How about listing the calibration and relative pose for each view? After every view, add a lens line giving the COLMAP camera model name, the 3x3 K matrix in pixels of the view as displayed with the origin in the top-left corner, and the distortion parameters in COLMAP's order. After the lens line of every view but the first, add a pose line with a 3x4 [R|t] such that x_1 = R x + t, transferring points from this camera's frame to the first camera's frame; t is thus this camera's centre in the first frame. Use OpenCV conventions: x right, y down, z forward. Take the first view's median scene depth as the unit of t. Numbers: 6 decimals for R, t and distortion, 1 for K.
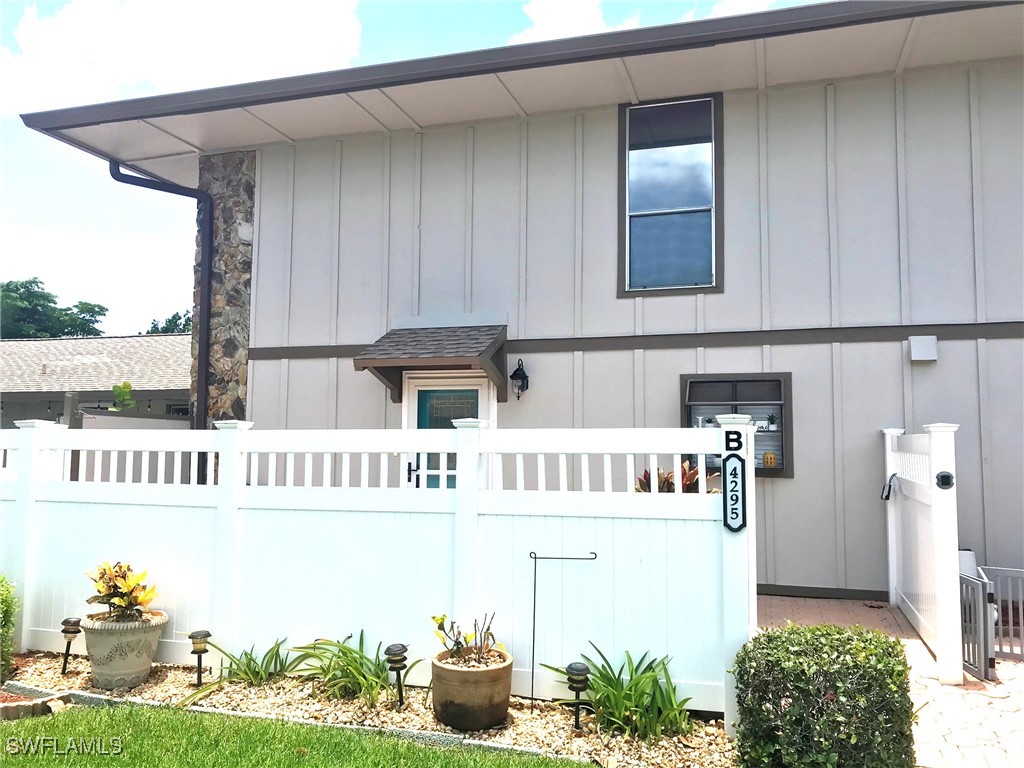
lens RADIAL K [[831.0, 0, 517.9], [0, 831.0, 383.0], [0, 0, 1]] dist [0.045962, -0.062116]
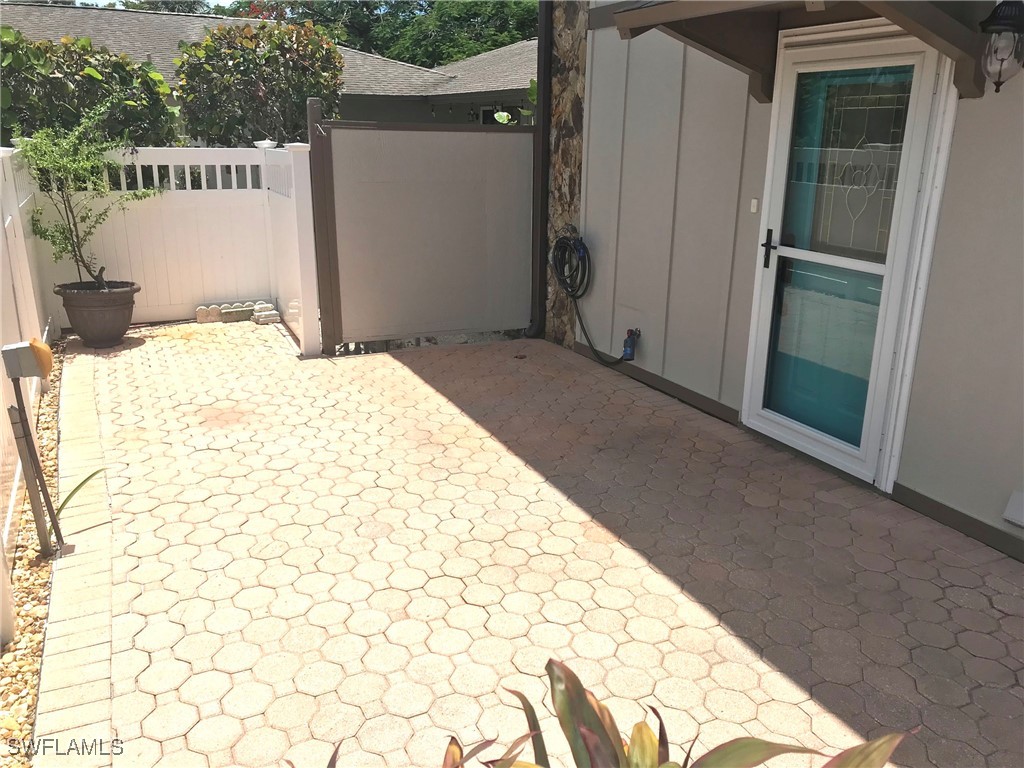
lens RADIAL K [[831.0, 0, 512.0], [0, 831.0, 380.6], [0, 0, 1]] dist [0.045962, -0.062116]
pose [[0.664140, 0.219793, -0.714569, 0.142743], [0.053741, 0.939299, 0.338865, 0.002999], [0.745674, -0.263455, 0.612014, 0.548632]]
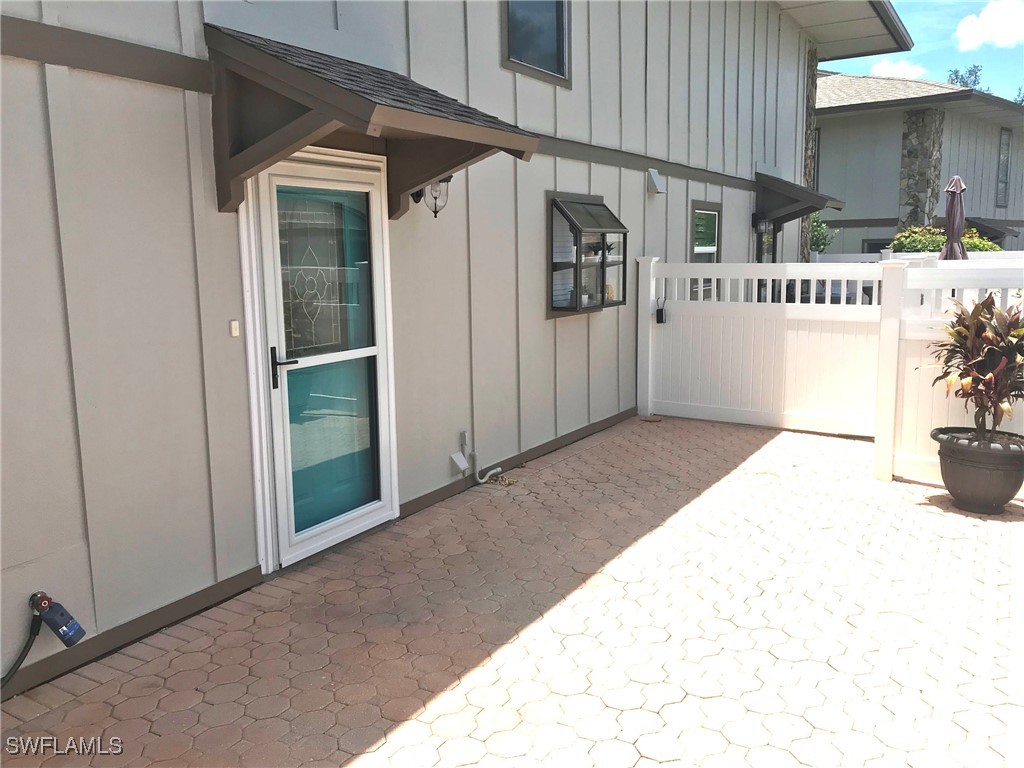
lens RADIAL K [[831.0, 0, 510.5], [0, 831.0, 376.7], [0, 0, 1]] dist [0.045962, -0.062116]
pose [[0.259109, -0.157856, 0.952861, -0.528561], [-0.065880, 0.981368, 0.180493, 0.020203], [-0.963599, -0.109542, 0.243882, 0.752190]]
